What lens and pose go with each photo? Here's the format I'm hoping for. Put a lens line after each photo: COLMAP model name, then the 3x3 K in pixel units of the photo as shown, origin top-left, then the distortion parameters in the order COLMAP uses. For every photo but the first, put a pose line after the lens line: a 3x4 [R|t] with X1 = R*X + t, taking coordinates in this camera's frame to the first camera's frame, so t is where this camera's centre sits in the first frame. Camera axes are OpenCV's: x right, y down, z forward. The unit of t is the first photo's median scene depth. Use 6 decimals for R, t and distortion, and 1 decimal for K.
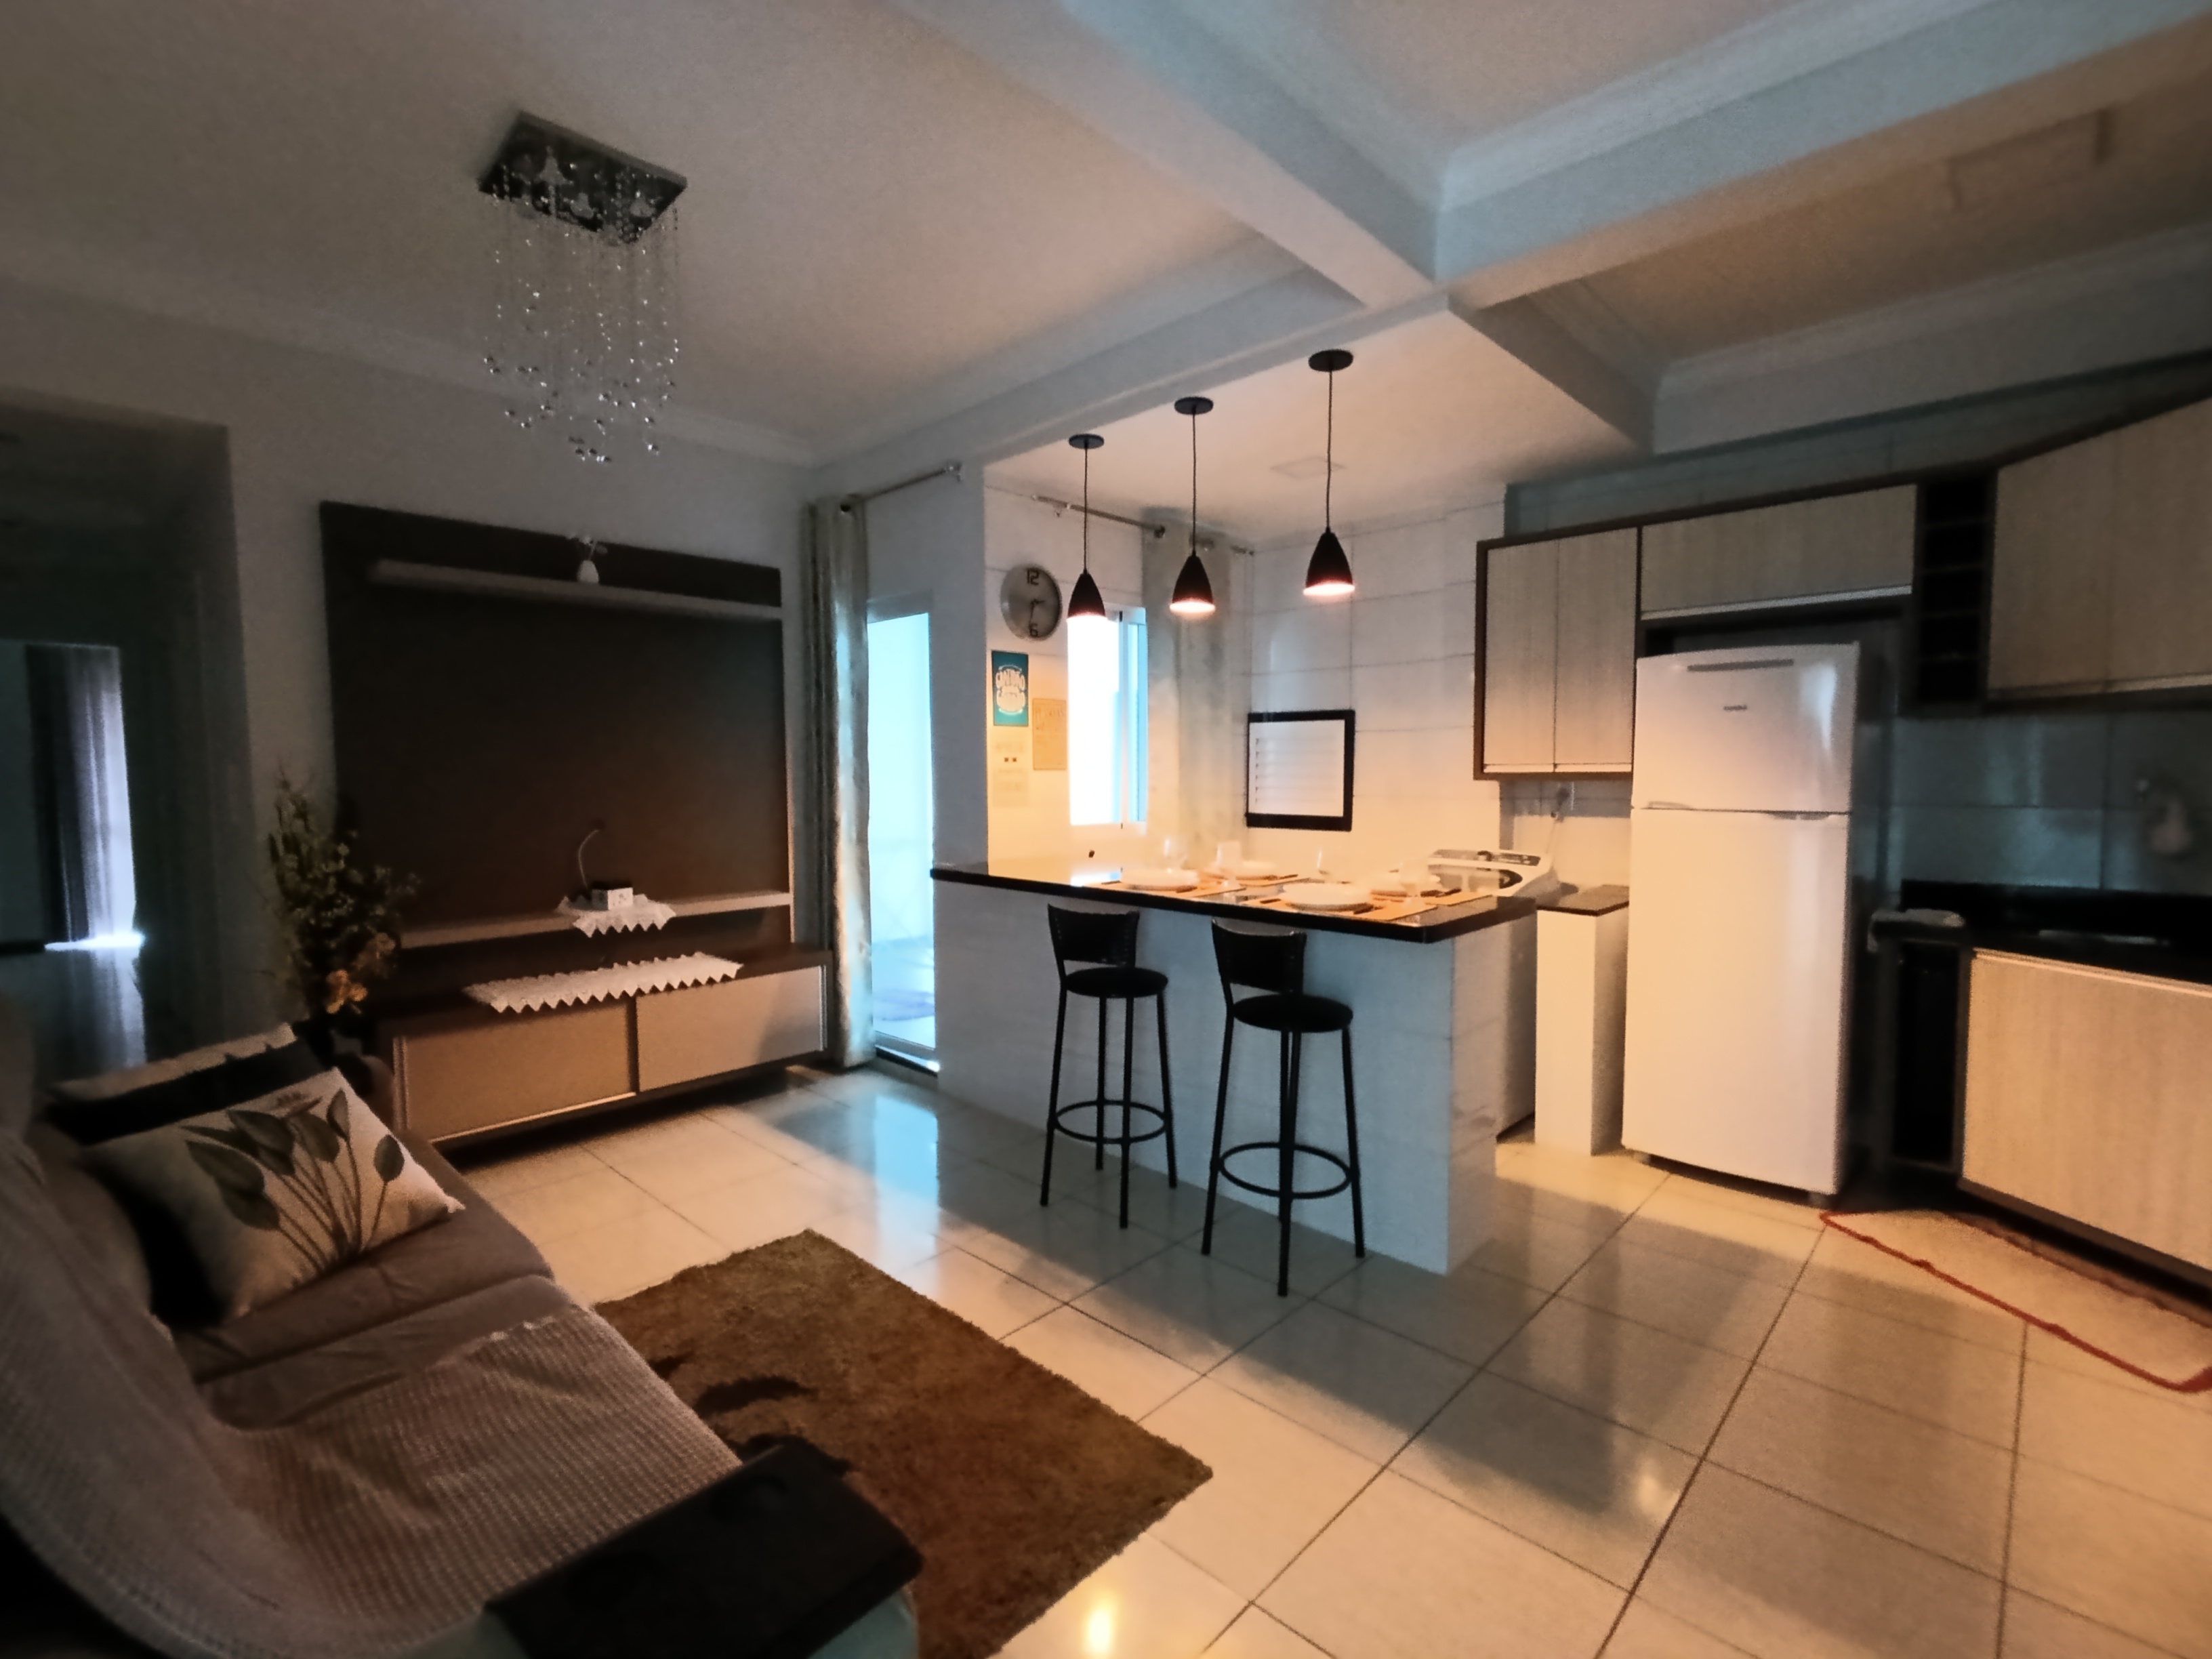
lens RADIAL K [[1012.4, 0, 1108.2], [0, 1012.4, 828.6], [0, 0, 1]] dist [0.003021, 0.002022]
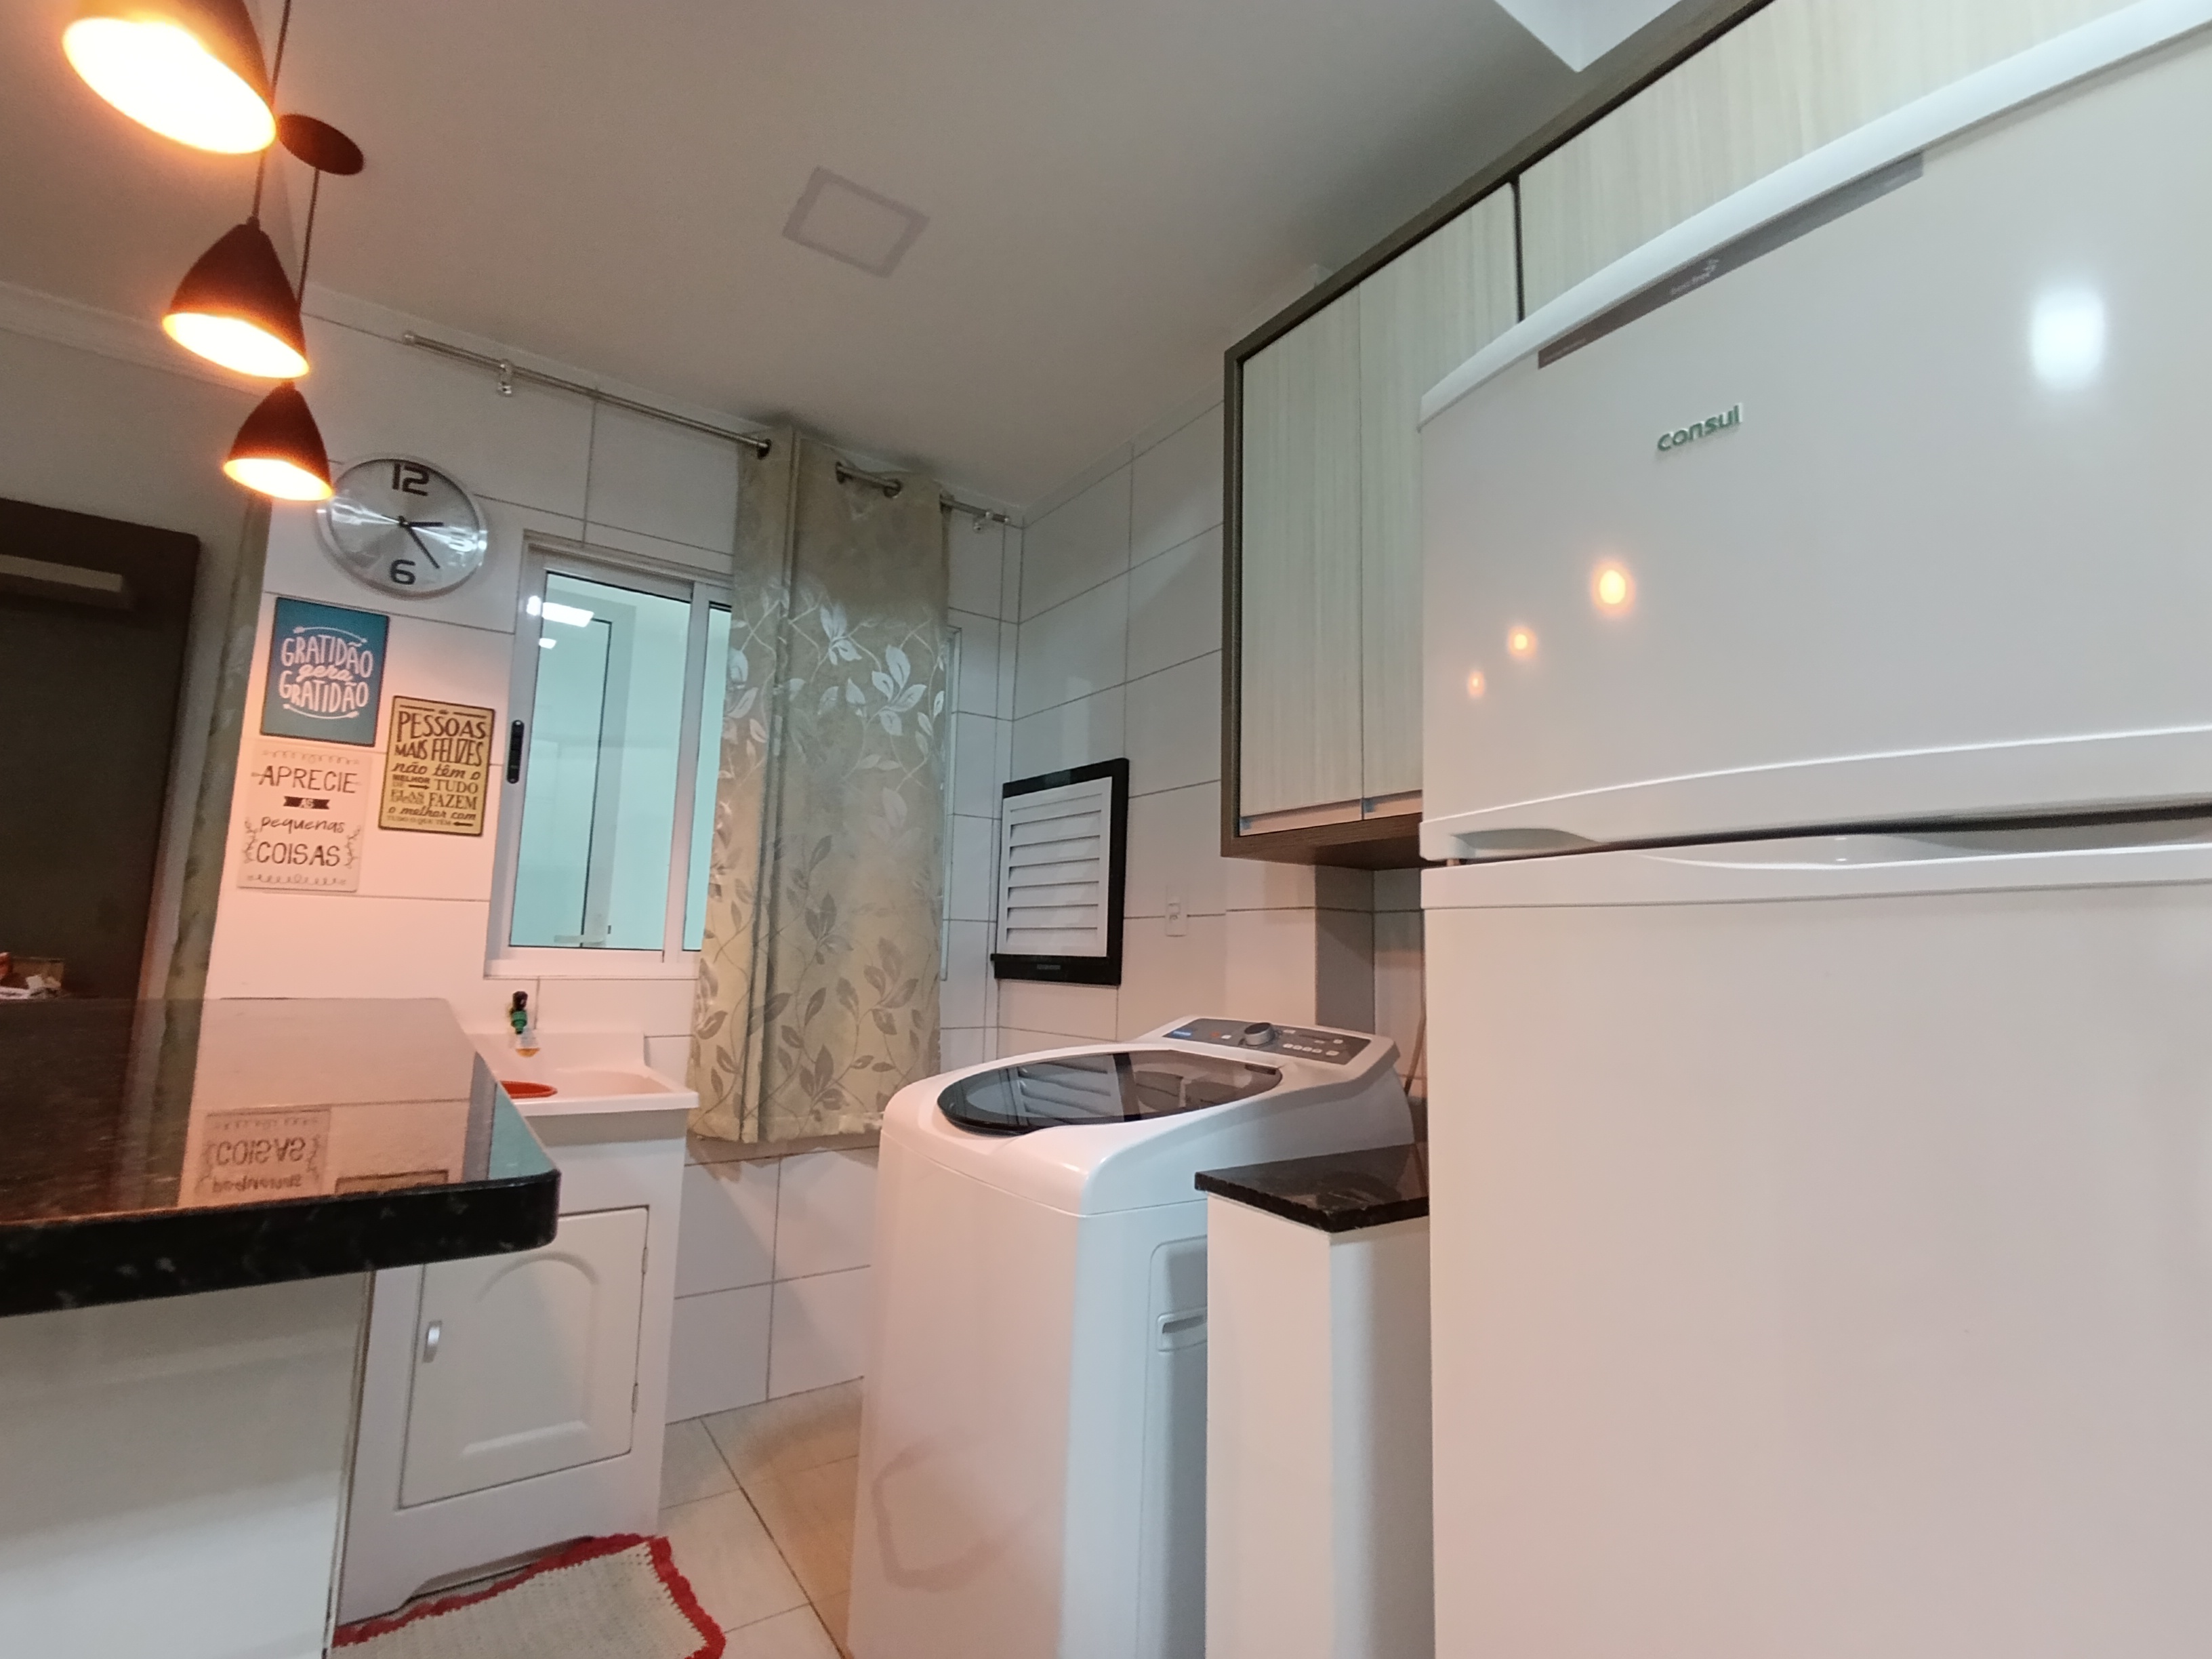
lens RADIAL K [[1012.4, 0, 1104.9], [0, 1012.4, 822.5], [0, 0, 1]] dist [0.003021, 0.002022]
pose [[0.979664, 0.002041, -0.200636, 0.505411], [-0.041366, 0.980521, -0.192007, 0.030302], [0.196336, 0.196402, 0.960666, 0.723756]]
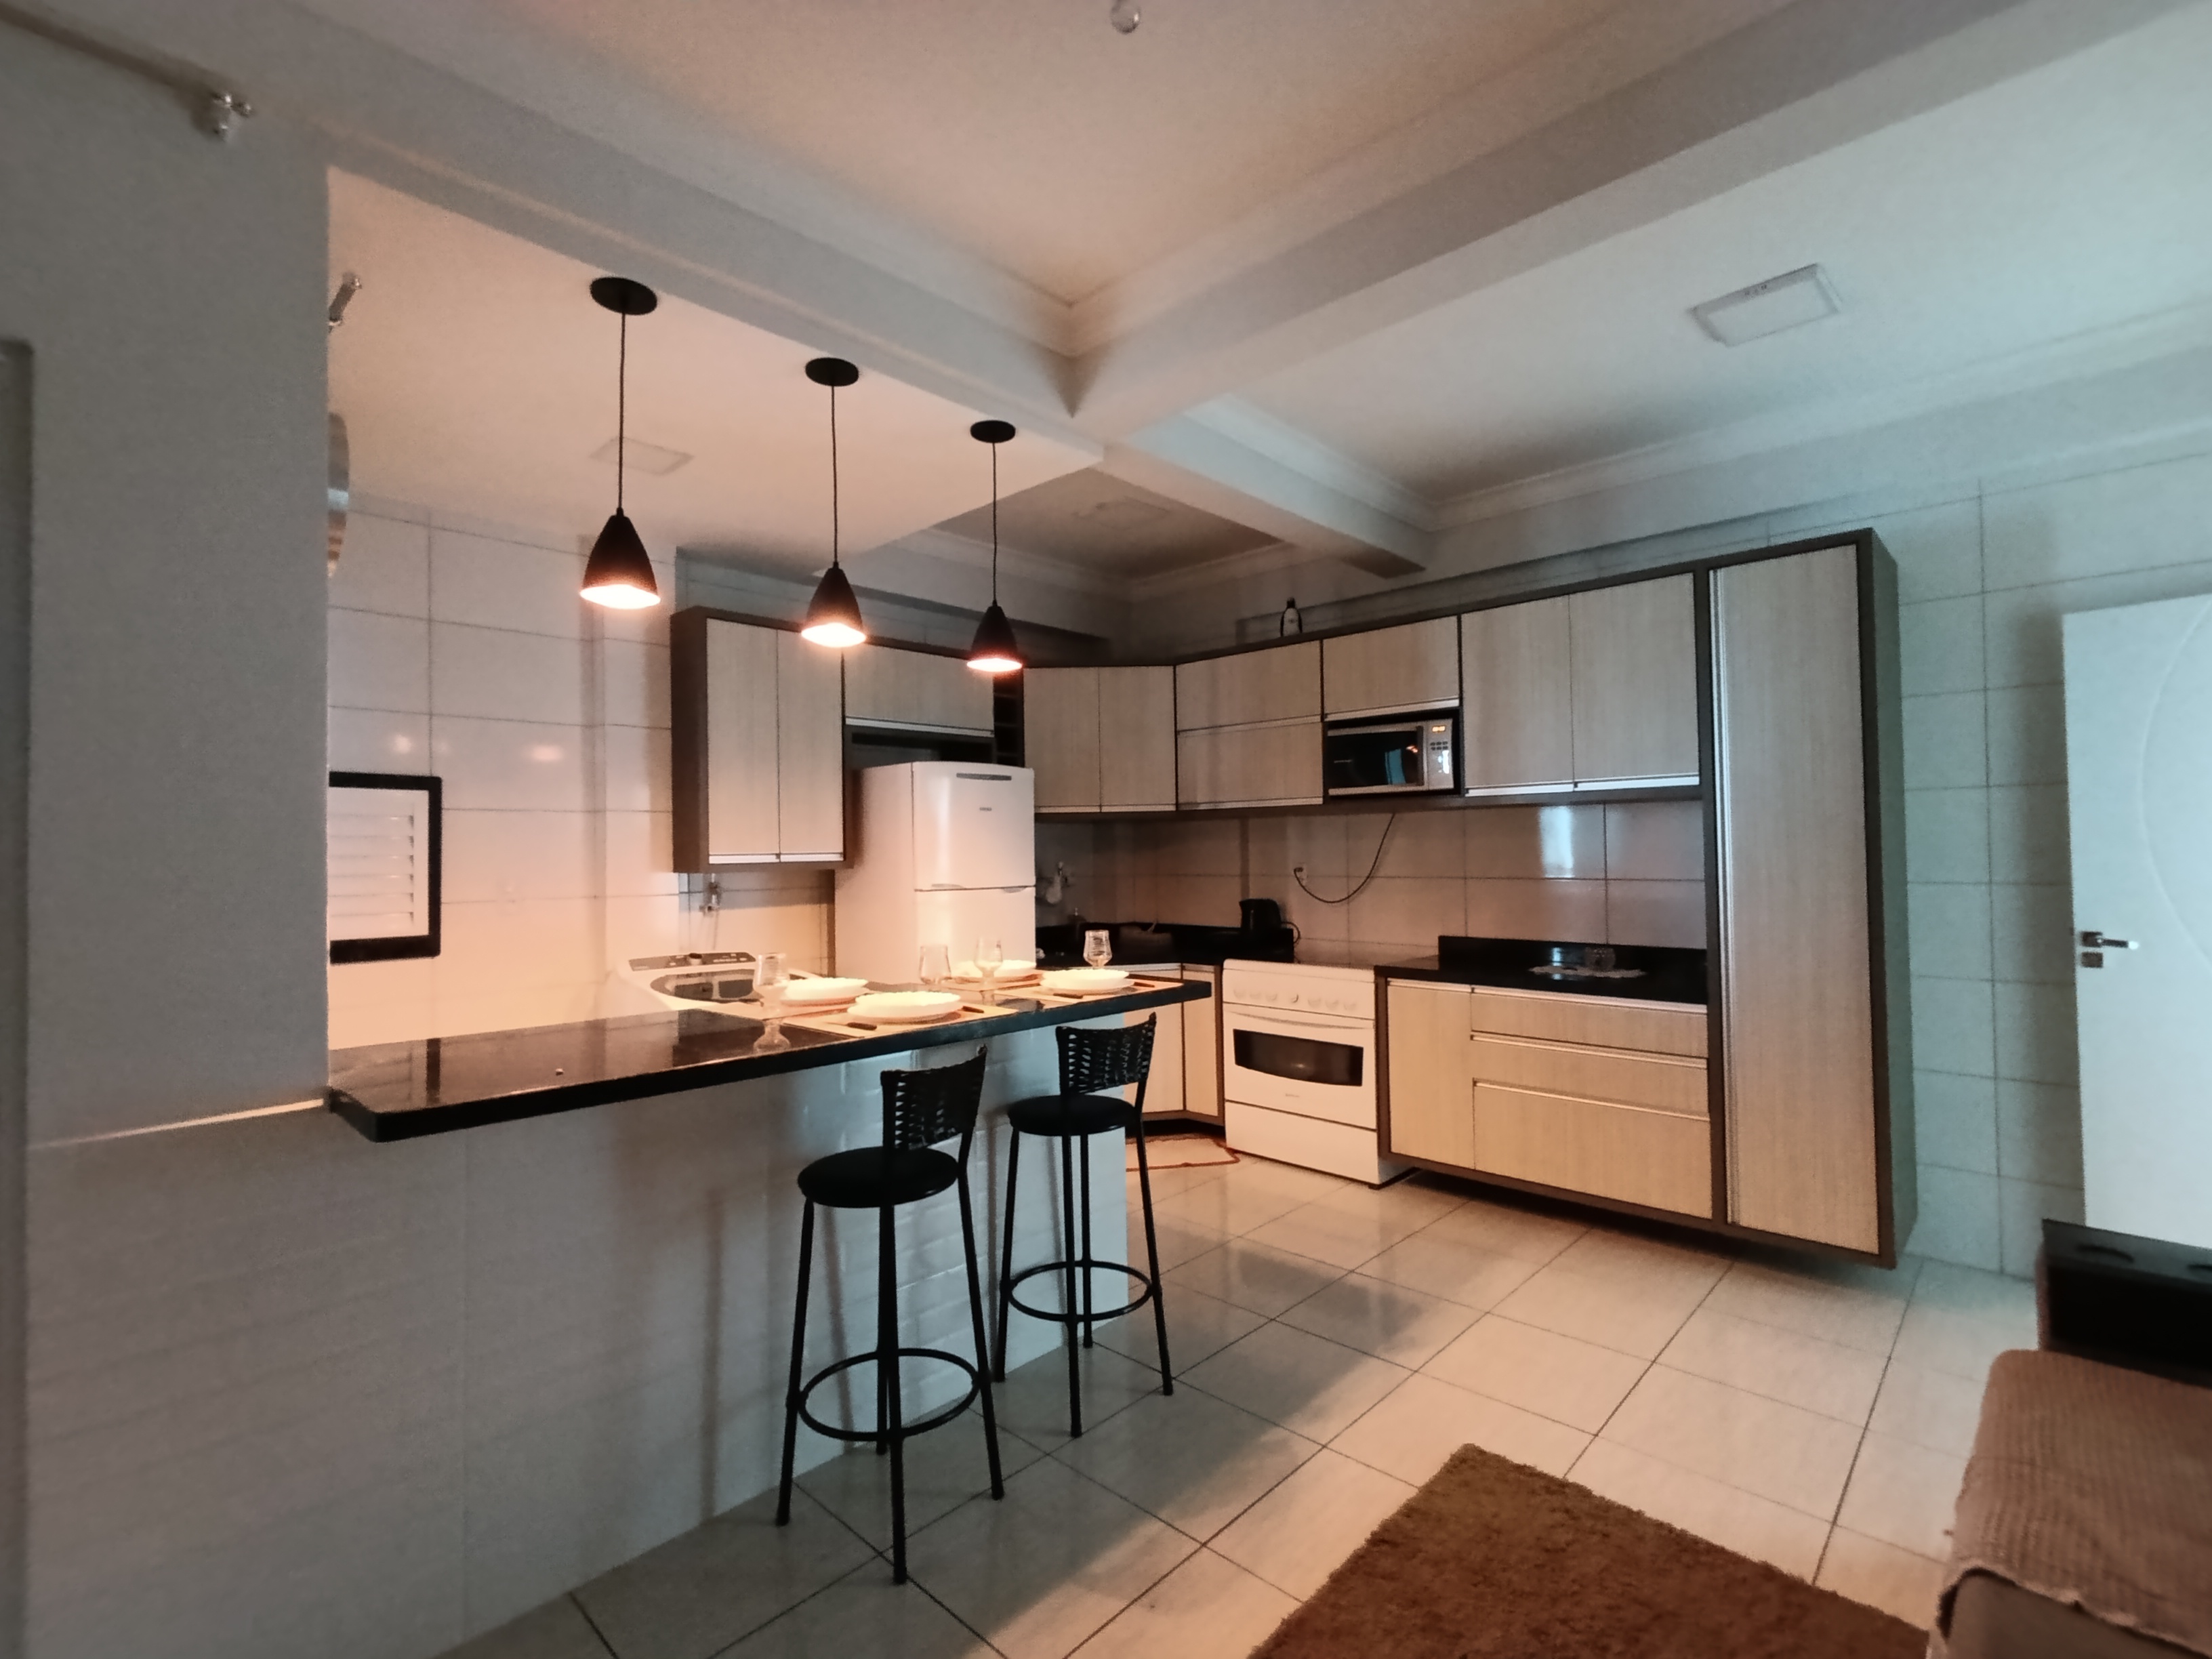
lens RADIAL K [[1012.4, 0, 1108.1], [0, 1012.4, 837.2], [0, 0, 1]] dist [0.003021, 0.002022]
pose [[0.003257, 0.017340, 0.999844, -0.655378], [0.074096, 0.997097, -0.017534, -0.047429], [-0.997246, 0.074142, 0.001962, 0.821402]]
